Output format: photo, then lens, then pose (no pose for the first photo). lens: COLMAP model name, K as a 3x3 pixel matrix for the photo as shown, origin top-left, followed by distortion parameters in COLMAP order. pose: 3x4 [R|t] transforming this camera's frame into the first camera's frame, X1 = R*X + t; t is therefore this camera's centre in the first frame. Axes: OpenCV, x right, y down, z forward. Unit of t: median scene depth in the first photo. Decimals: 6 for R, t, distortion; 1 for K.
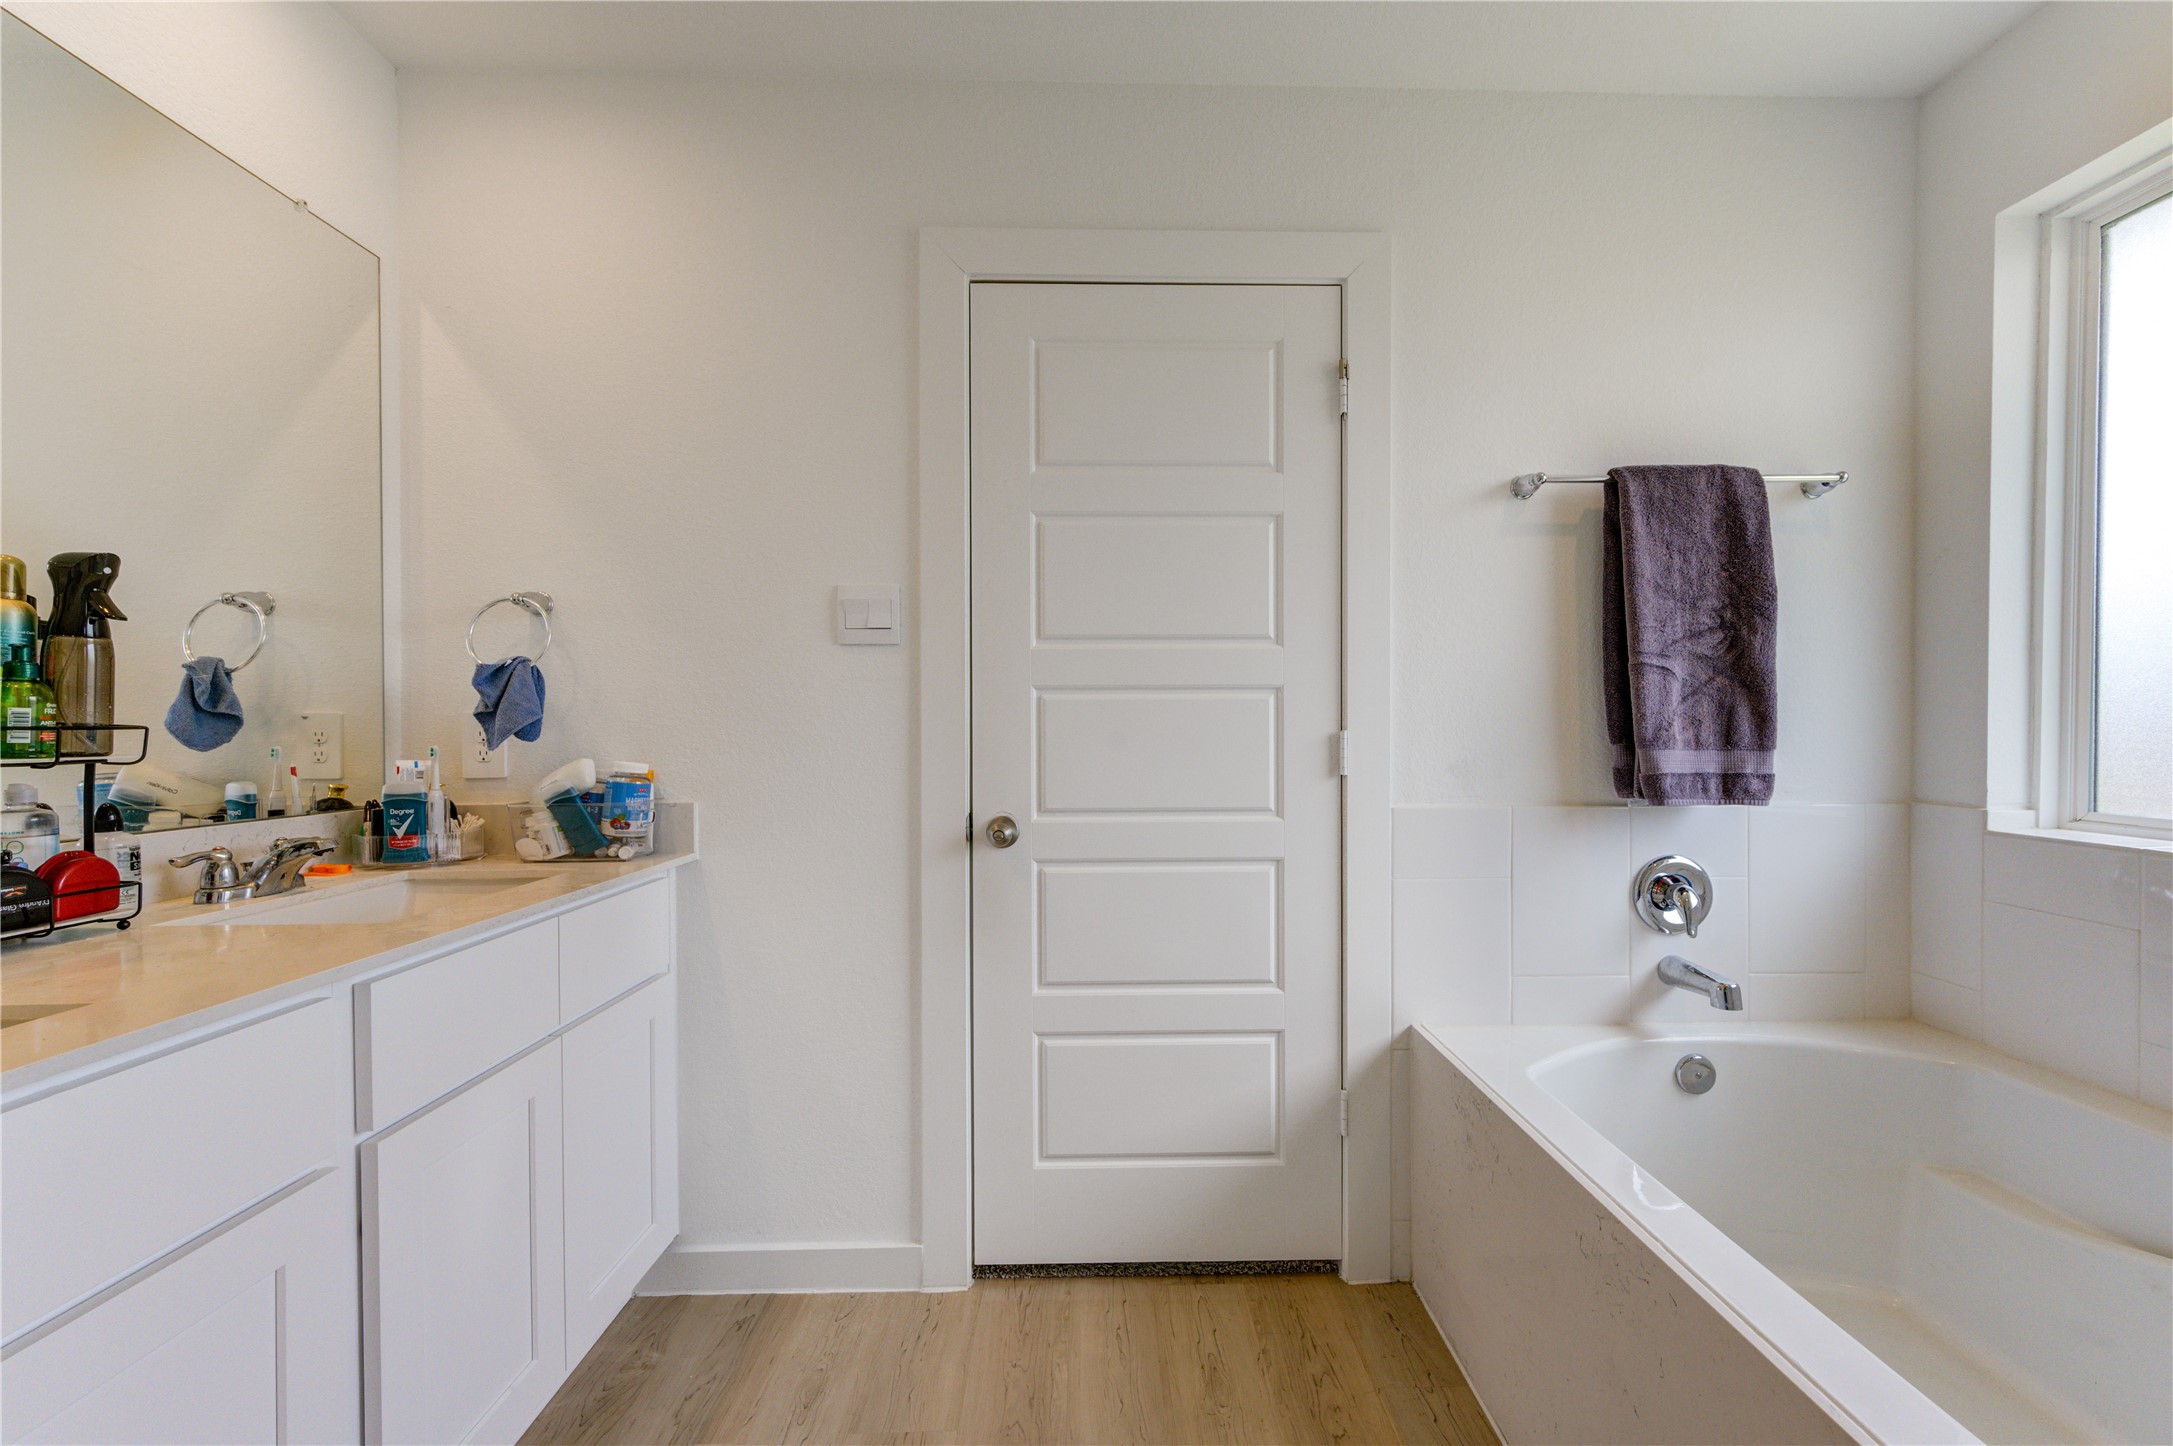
lens RADIAL K [[862.0, 0, 1086.5], [0, 862.0, 723.0], [0, 0, 1]] dist [-0.000021, -0.000128]
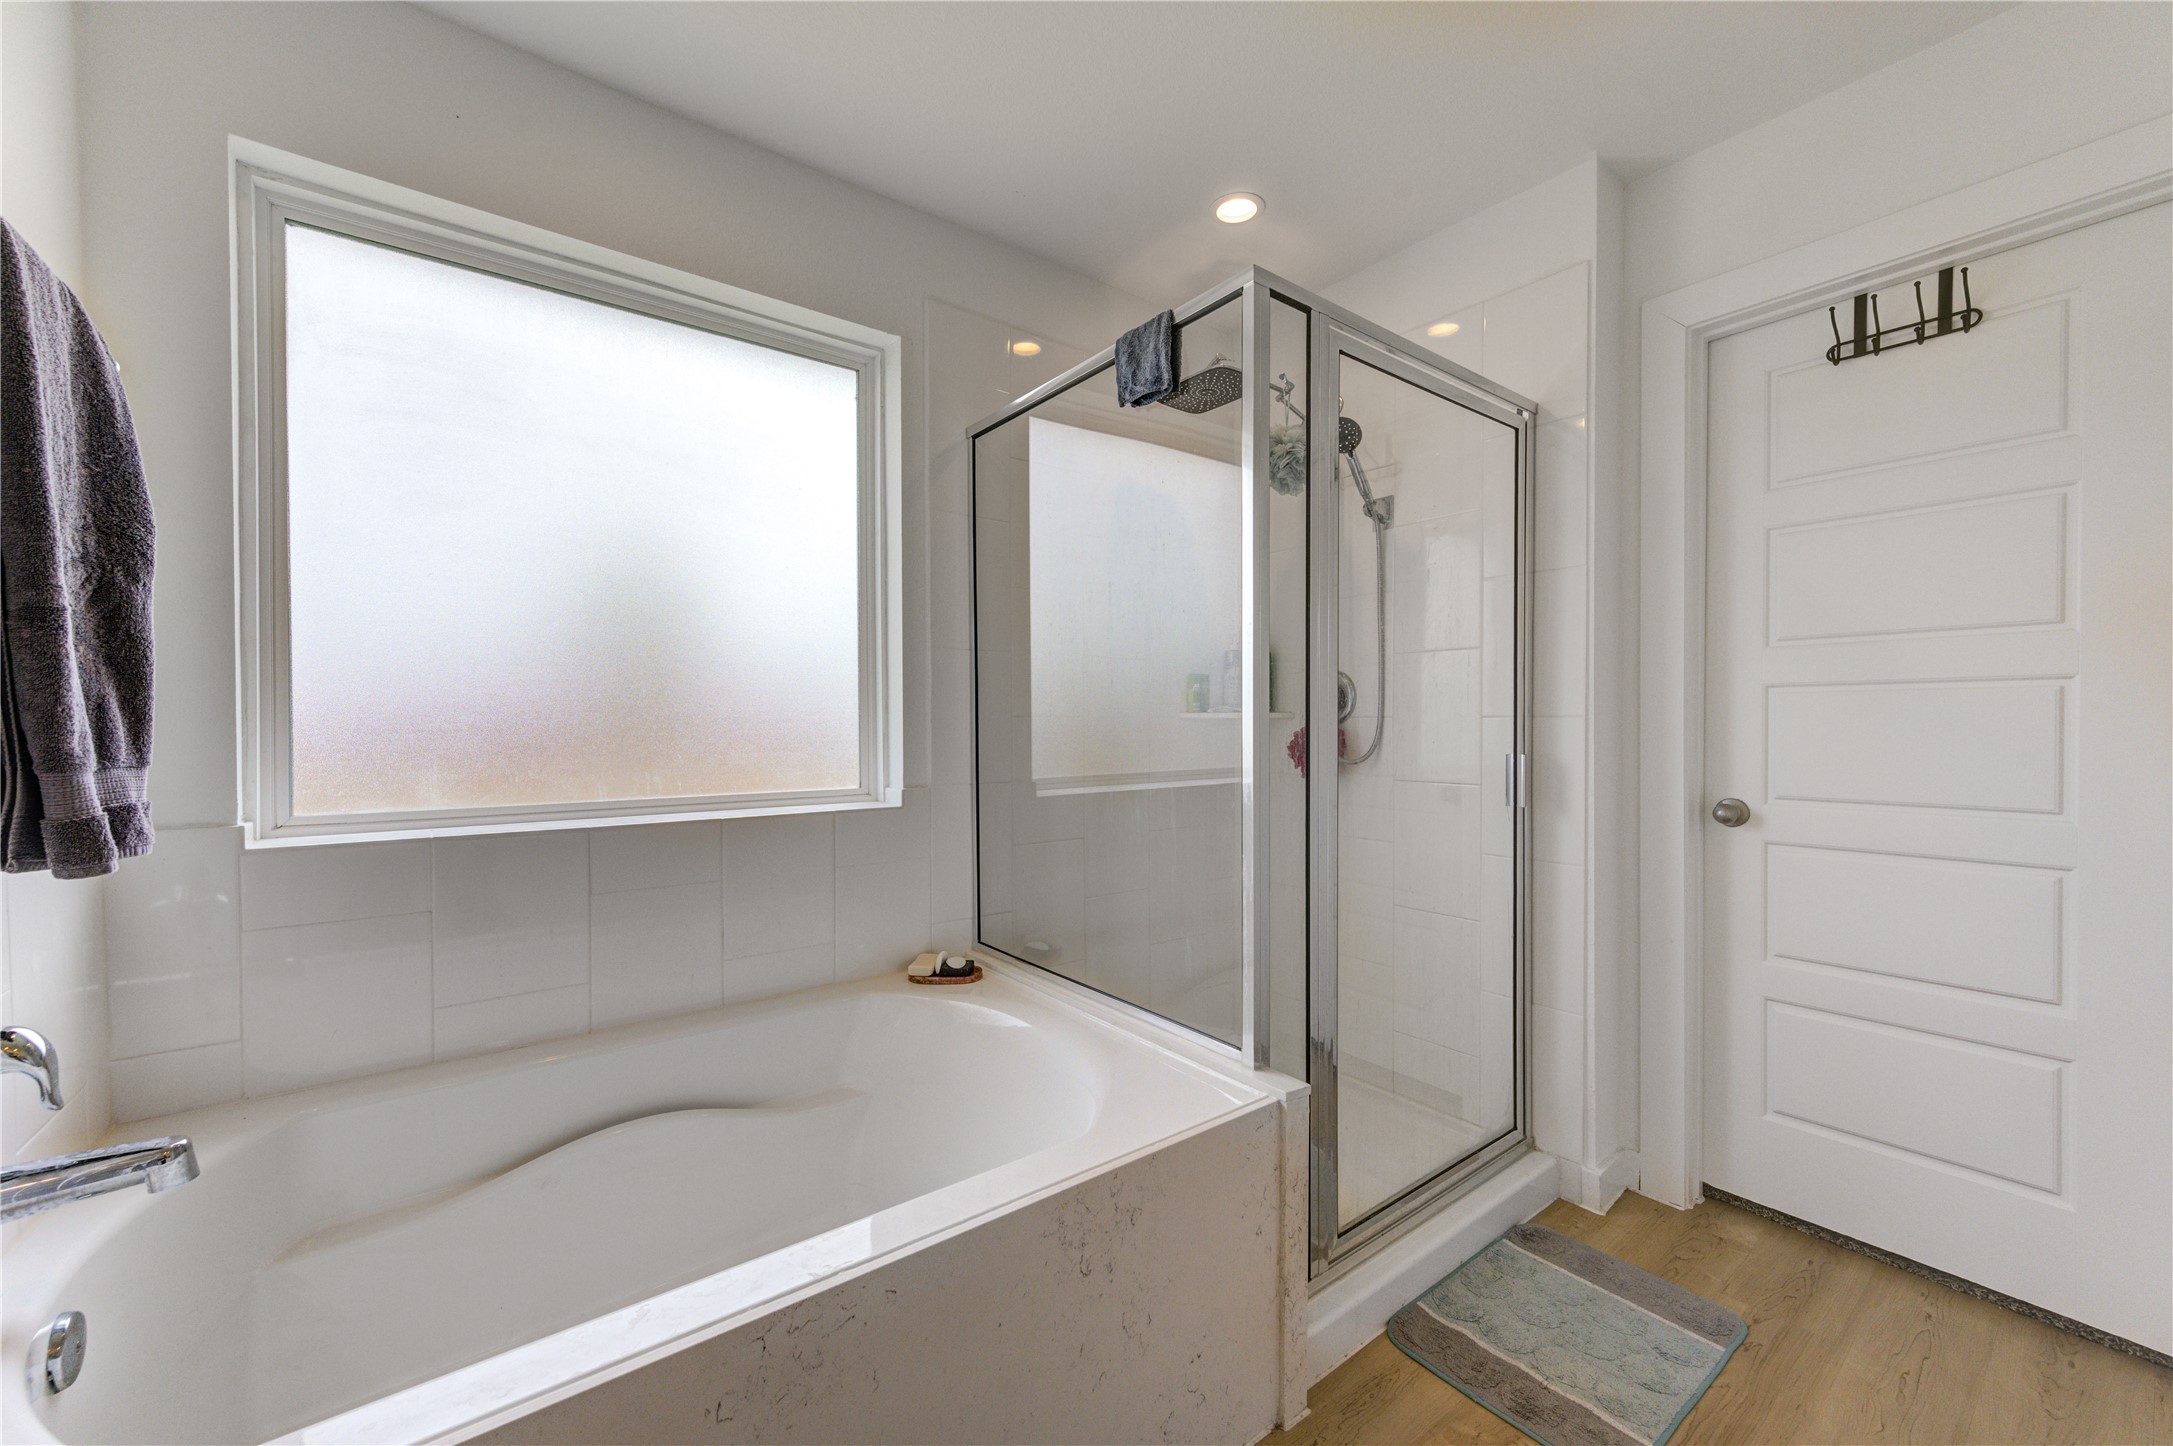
lens RADIAL K [[862.0, 0, 1086.5], [0, 862.0, 723.0], [0, 0, 1]] dist [-0.000021, -0.000128]
pose [[-0.603253, 0.002954, 0.797544, -0.393161], [0.007082, 0.999974, 0.001654, 0.006799], [-0.797518, 0.006646, -0.603258, 2.296199]]
